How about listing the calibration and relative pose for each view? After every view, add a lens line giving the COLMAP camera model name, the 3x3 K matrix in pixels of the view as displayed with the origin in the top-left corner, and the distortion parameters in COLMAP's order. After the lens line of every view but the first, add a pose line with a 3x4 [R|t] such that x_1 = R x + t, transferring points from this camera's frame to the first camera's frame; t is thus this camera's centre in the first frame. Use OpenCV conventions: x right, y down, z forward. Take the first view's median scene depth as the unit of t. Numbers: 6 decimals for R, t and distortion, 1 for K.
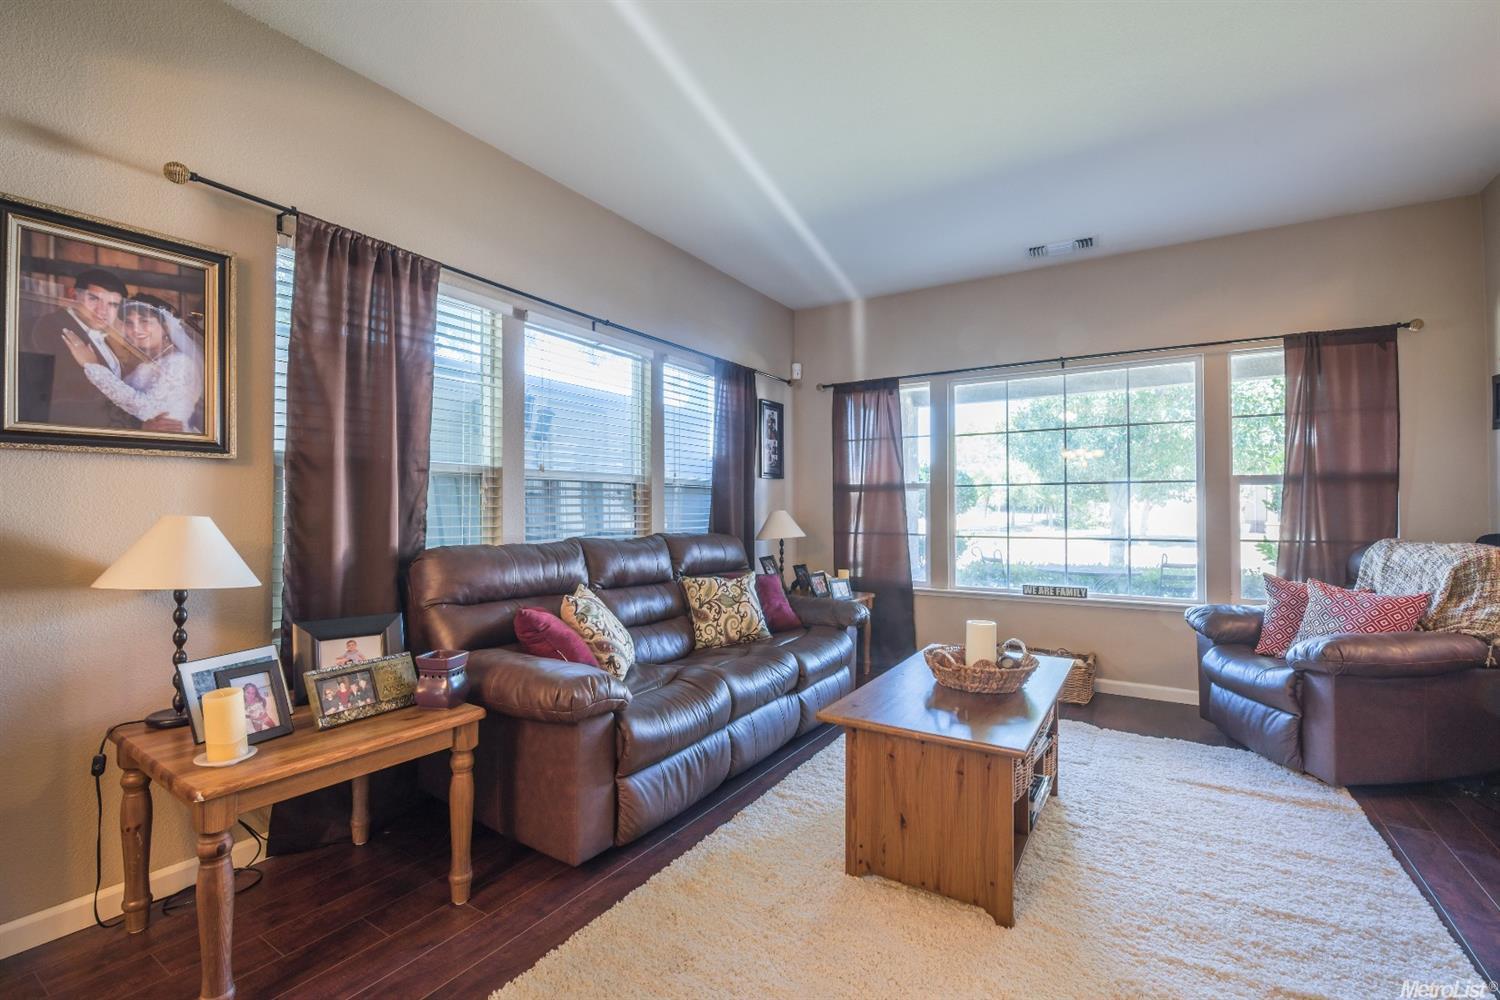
lens RADIAL K [[654.1, 0, 750.0], [0, 654.1, 500.0], [0, 0, 1]] dist [0.000176, -0.009533]
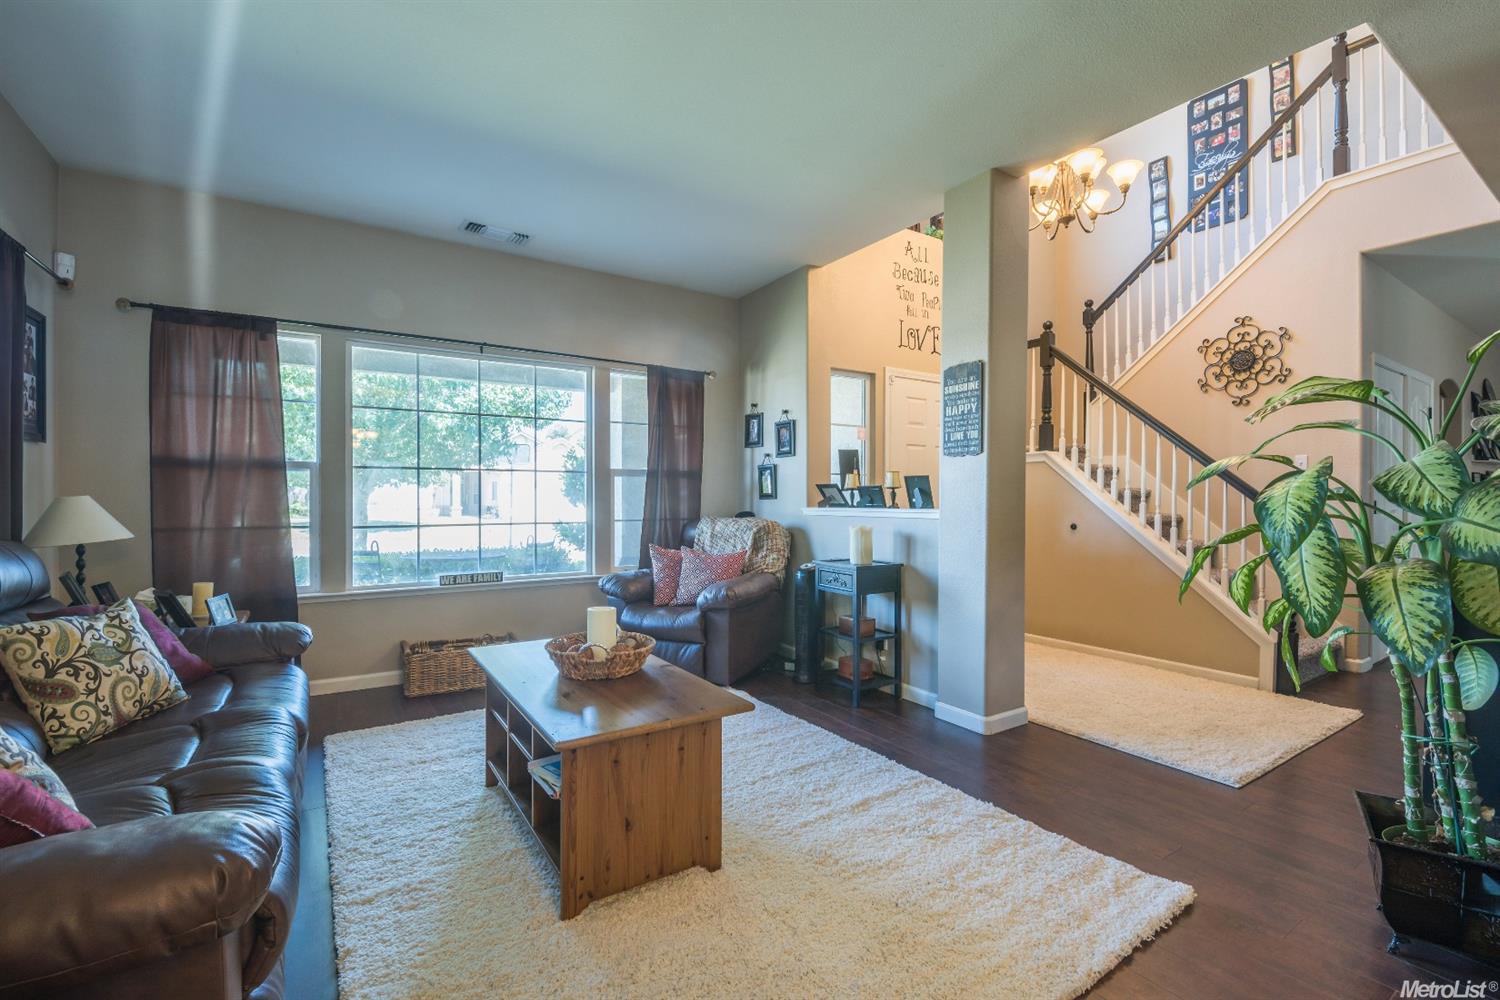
lens RADIAL K [[654.1, 0, 750.0], [0, 654.1, 500.0], [0, 0, 1]] dist [0.000176, -0.009533]
pose [[0.419250, -0.003214, 0.907865, -0.305174], [-0.016378, 0.999804, 0.011102, 0.004002], [-0.907723, -0.019523, 0.419115, 0.250320]]
